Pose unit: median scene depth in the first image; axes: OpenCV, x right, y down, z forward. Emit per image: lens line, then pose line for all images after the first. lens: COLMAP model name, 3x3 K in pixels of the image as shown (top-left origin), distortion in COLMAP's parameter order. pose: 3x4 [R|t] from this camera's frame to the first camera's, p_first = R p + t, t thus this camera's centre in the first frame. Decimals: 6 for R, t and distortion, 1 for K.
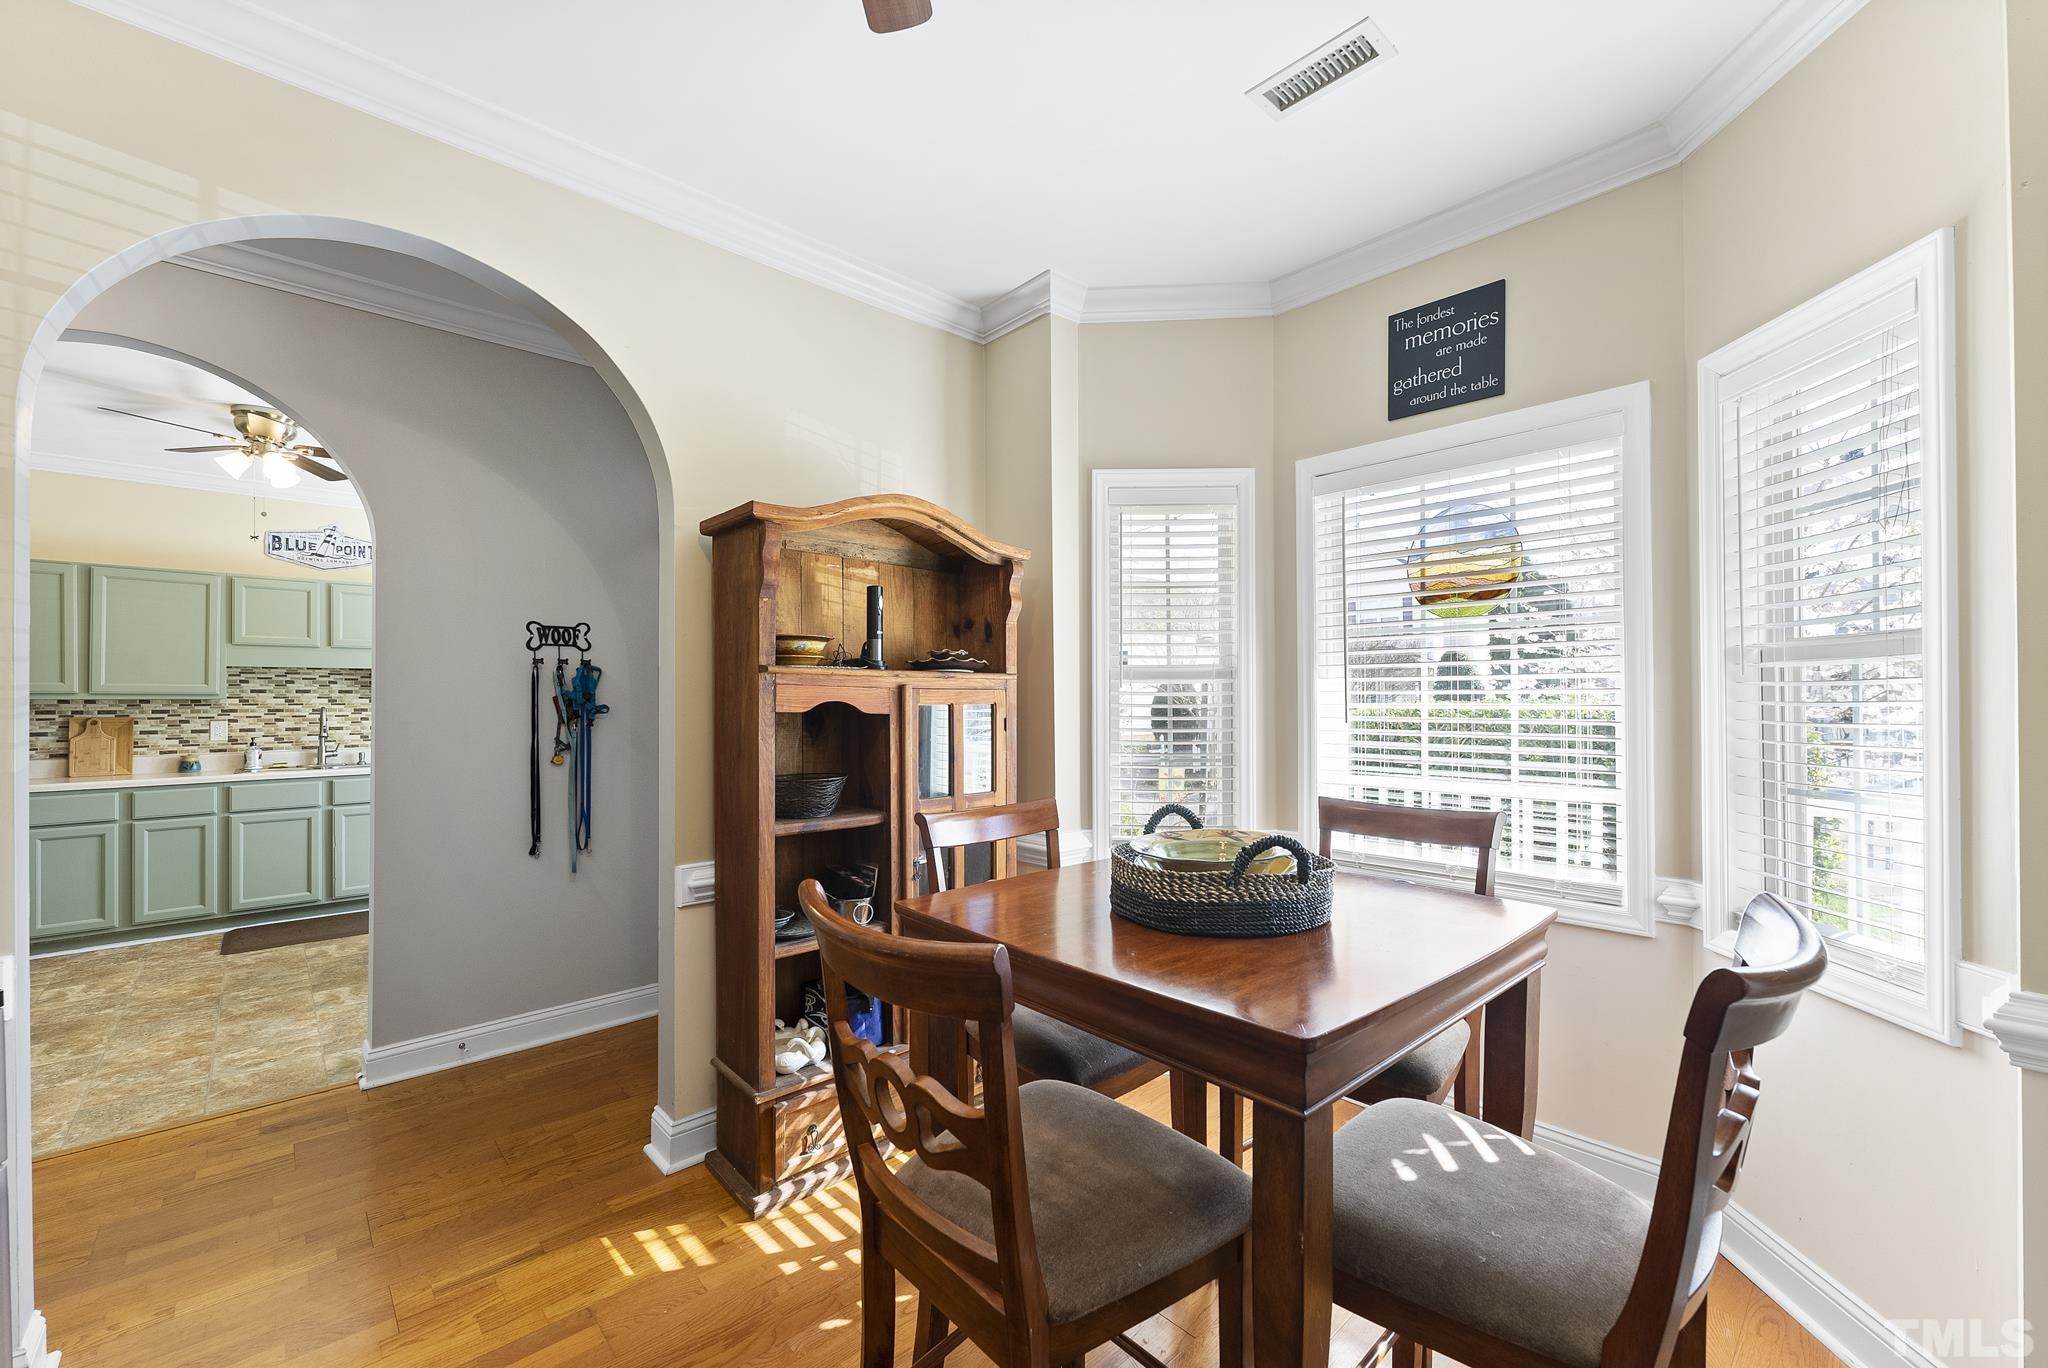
lens RADIAL K [[836.6, 0, 1028.5], [0, 836.6, 698.1], [0, 0, 1]] dist [-0.005342, -0.000372]
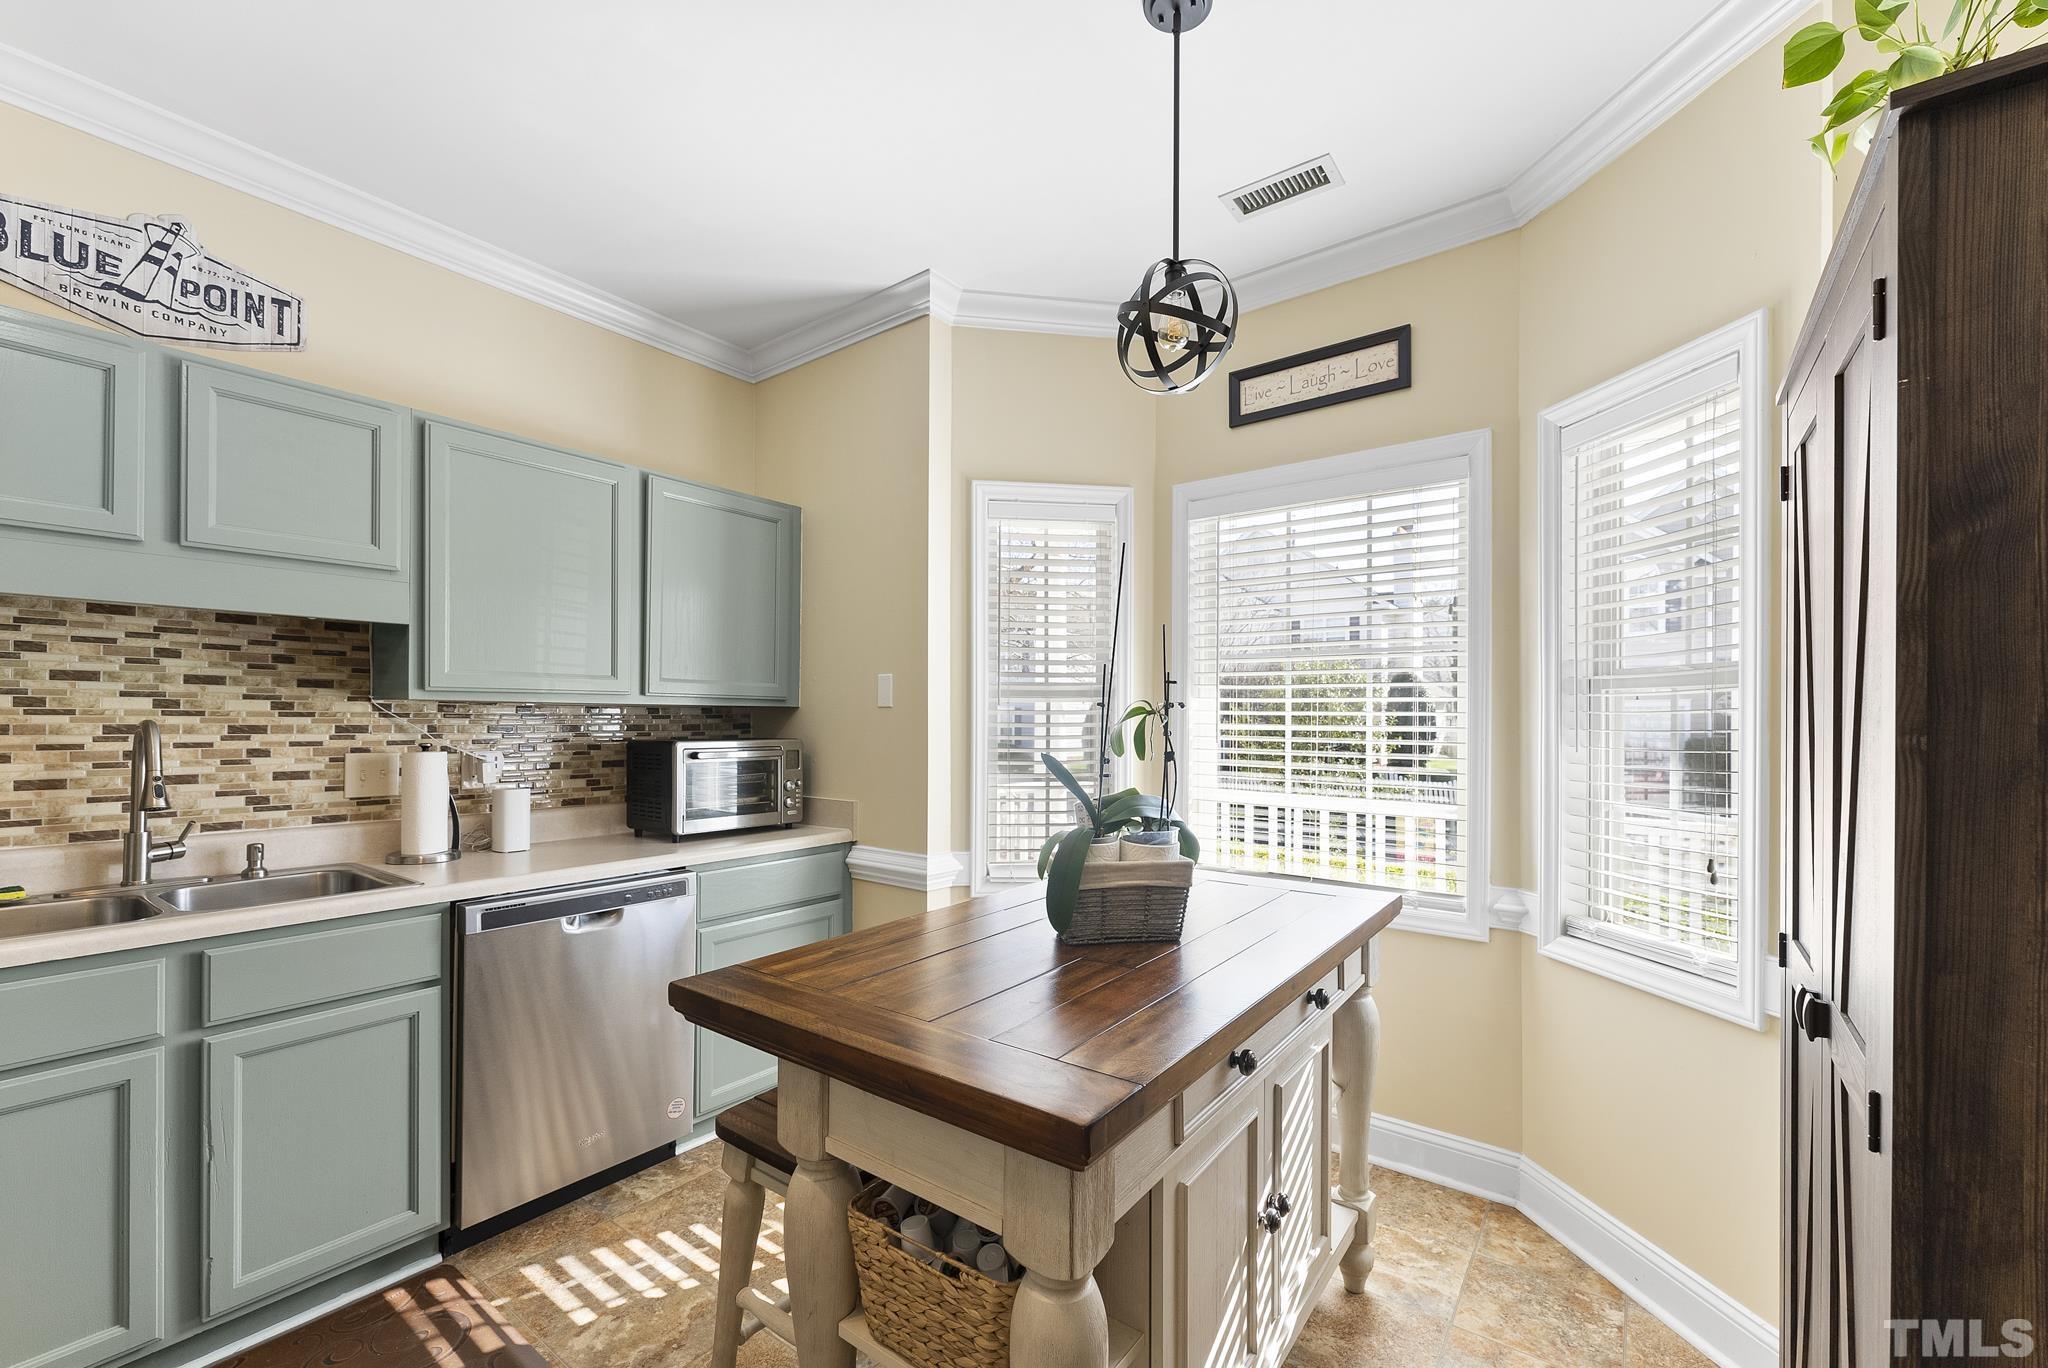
lens RADIAL K [[836.6, 0, 1033.8], [0, 836.6, 715.1], [0, 0, 1]] dist [-0.005342, -0.000372]
pose [[0.982107, 0.010689, 0.188021, -0.036300], [-0.010582, 0.999943, -0.001572, 0.000313], [-0.188027, -0.000446, 0.982164, 0.039007]]
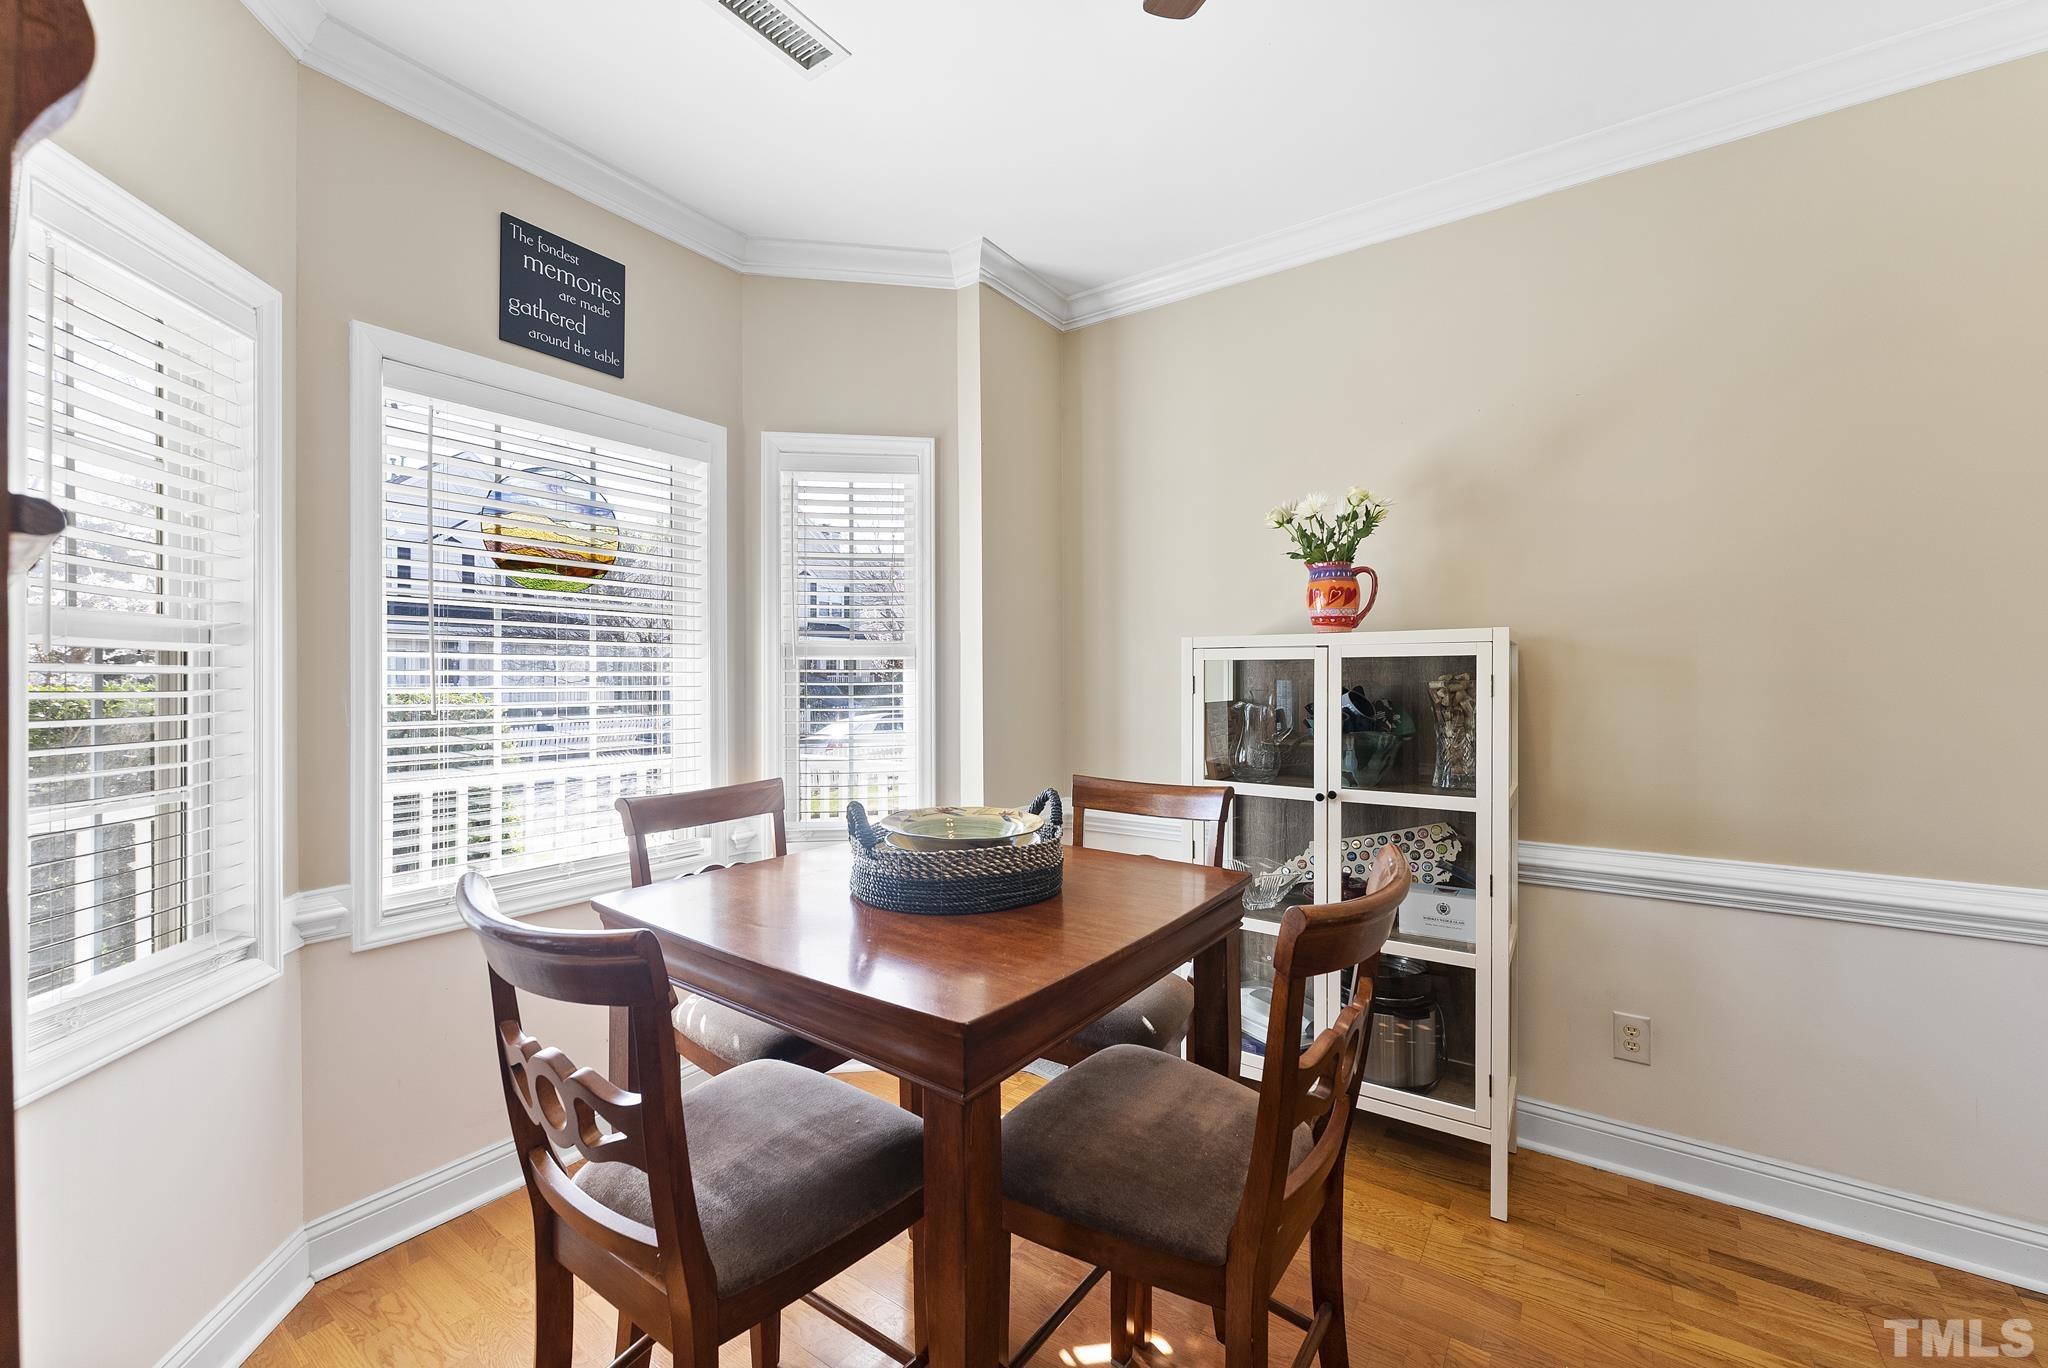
lens RADIAL K [[836.6, 0, 1030.9], [0, 836.6, 679.3], [0, 0, 1]] dist [-0.005342, -0.000372]
pose [[-0.227342, 0.010098, 0.973763, -0.500418], [0.013355, 0.999885, -0.007251, 0.013641], [-0.973723, 0.011356, -0.227450, 0.719846]]
